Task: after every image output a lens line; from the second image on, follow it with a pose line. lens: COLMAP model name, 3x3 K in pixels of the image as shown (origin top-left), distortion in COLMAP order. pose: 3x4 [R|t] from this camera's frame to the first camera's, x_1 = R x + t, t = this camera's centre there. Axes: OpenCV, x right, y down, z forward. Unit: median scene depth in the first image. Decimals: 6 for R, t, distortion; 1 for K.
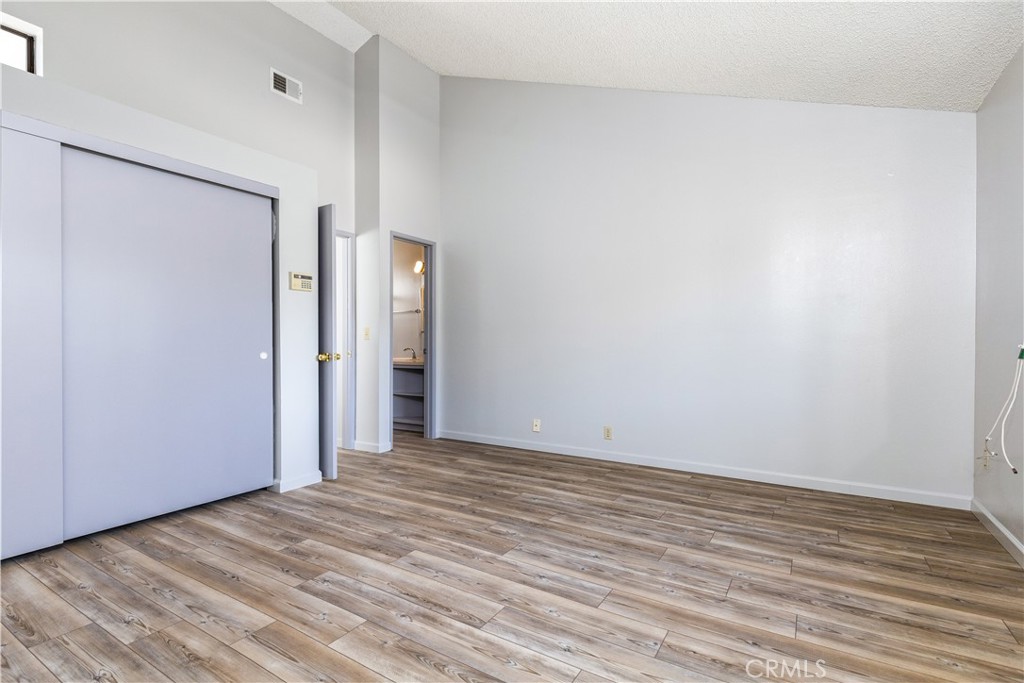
lens RADIAL K [[493.3, 0, 512.0], [0, 493.3, 341.5], [0, 0, 1]] dist [0.000082, -0.000004]
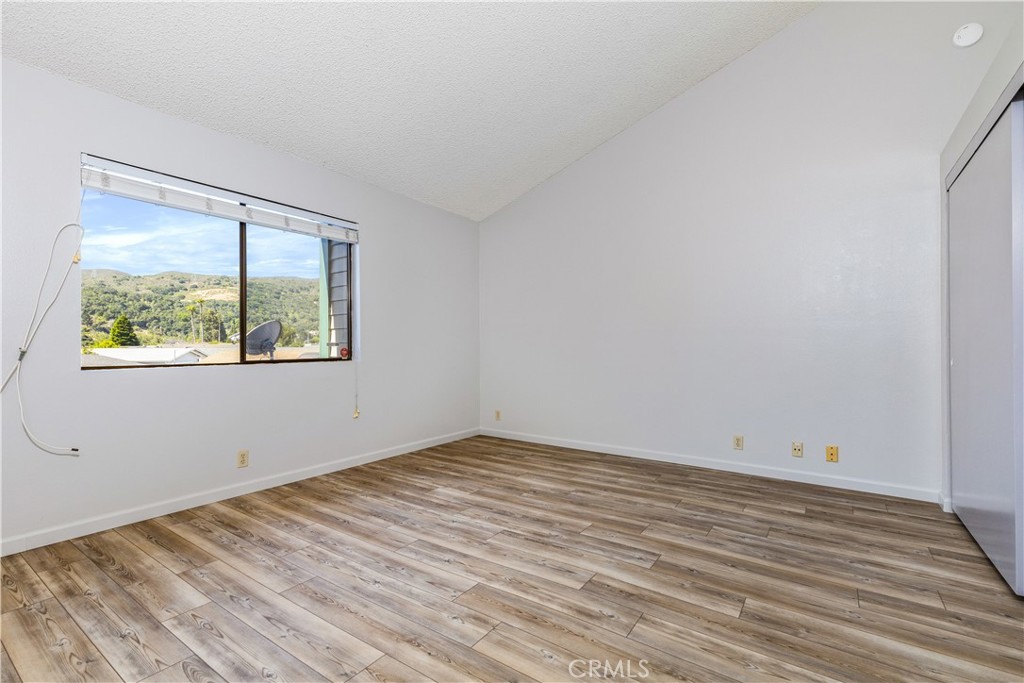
lens RADIAL K [[461.0, 0, 509.5], [0, 461.0, 348.0], [0, 0, 1]] dist [0.003293, 0.000233]
pose [[-0.998385, -0.000209, 0.056809, -0.133660], [-0.000156, 1.000000, 0.000934, 0.003200], [-0.056809, 0.000924, -0.998385, 1.990246]]
